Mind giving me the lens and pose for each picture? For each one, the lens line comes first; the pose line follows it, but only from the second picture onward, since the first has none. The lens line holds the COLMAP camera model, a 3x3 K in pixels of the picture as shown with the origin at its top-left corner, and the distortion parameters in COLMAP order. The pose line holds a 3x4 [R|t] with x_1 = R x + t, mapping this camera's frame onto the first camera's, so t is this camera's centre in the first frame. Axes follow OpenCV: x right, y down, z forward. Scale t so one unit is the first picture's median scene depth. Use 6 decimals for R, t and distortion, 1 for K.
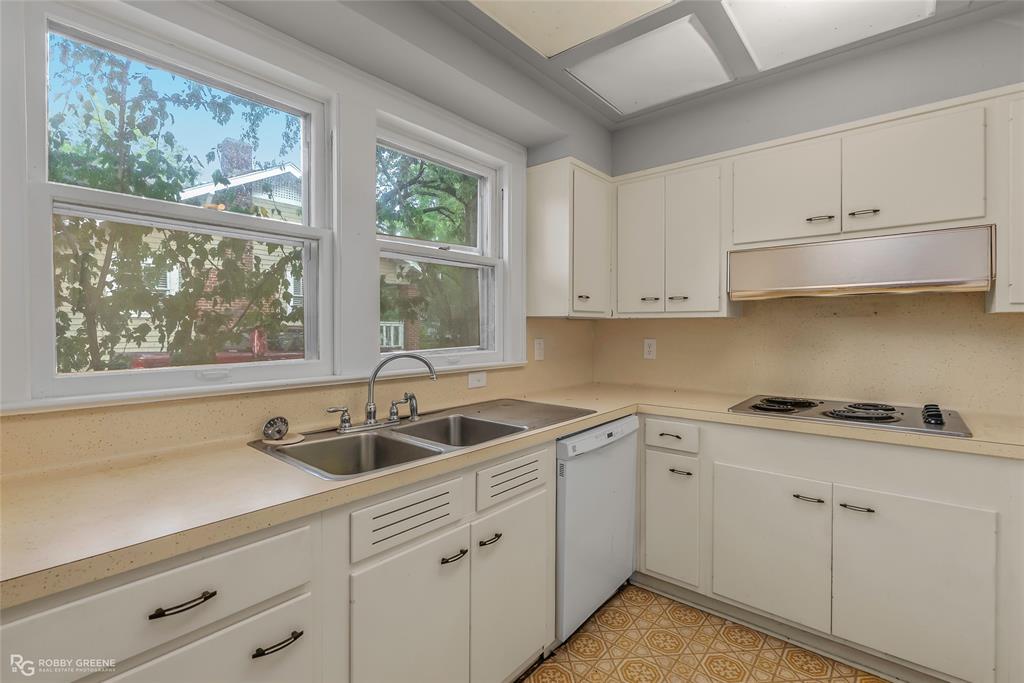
lens RADIAL K [[468.9, 0, 510.3], [0, 468.9, 335.3], [0, 0, 1]] dist [0.002885, 0.000052]
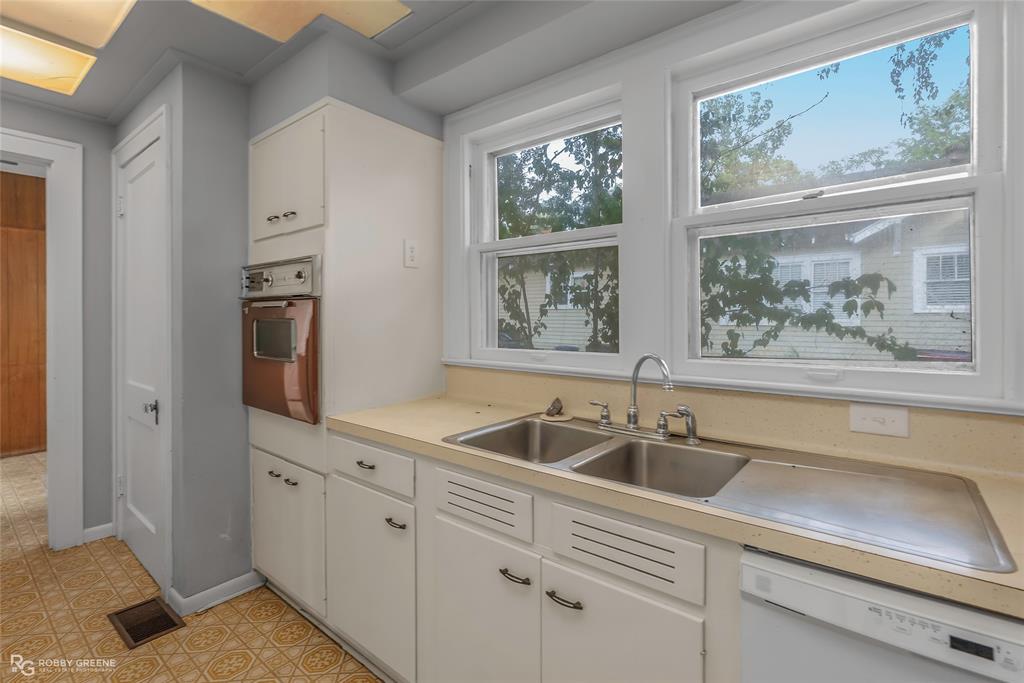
lens RADIAL K [[468.9, 0, 498.5], [0, 468.9, 319.2], [0, 0, 1]] dist [0.002885, 0.000052]
pose [[0.014860, -0.004962, -0.999877, 0.603556], [-0.018902, 0.999808, -0.005243, -0.011915], [0.999711, 0.018978, 0.014764, 0.732434]]
